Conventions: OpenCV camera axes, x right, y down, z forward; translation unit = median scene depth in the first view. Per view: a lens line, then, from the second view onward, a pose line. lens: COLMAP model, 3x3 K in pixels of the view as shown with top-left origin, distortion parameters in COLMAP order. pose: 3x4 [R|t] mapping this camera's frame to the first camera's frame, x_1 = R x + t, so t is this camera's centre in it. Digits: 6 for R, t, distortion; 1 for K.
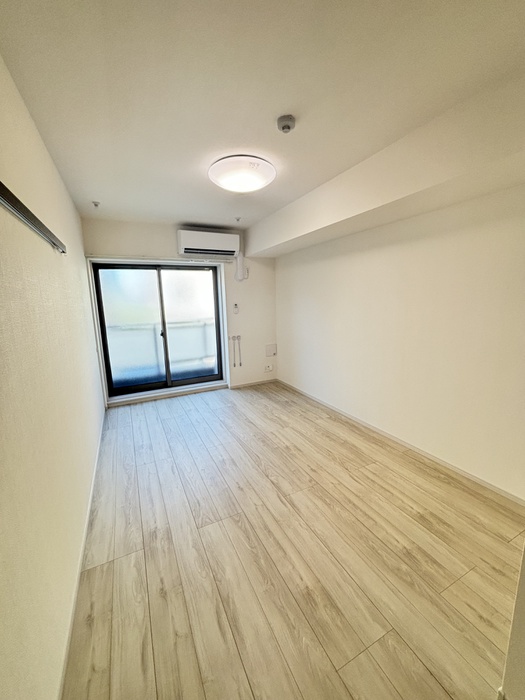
lens RADIAL K [[285.5, 0, 257.0], [0, 285.5, 347.5], [0, 0, 1]] dist [0.000210, -0.000006]
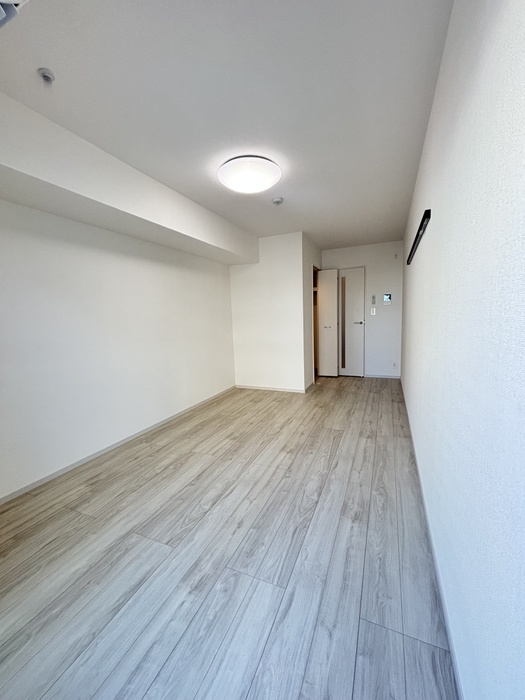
lens RADIAL K [[285.5, 0, 257.0], [0, 285.5, 347.5], [0, 0, 1]] dist [0.000210, -0.000006]
pose [[-0.645968, -0.034250, 0.762596, -0.714714], [0.181110, 0.963593, 0.196690, -0.161974], [-0.741569, 0.265169, -0.616247, 1.429244]]
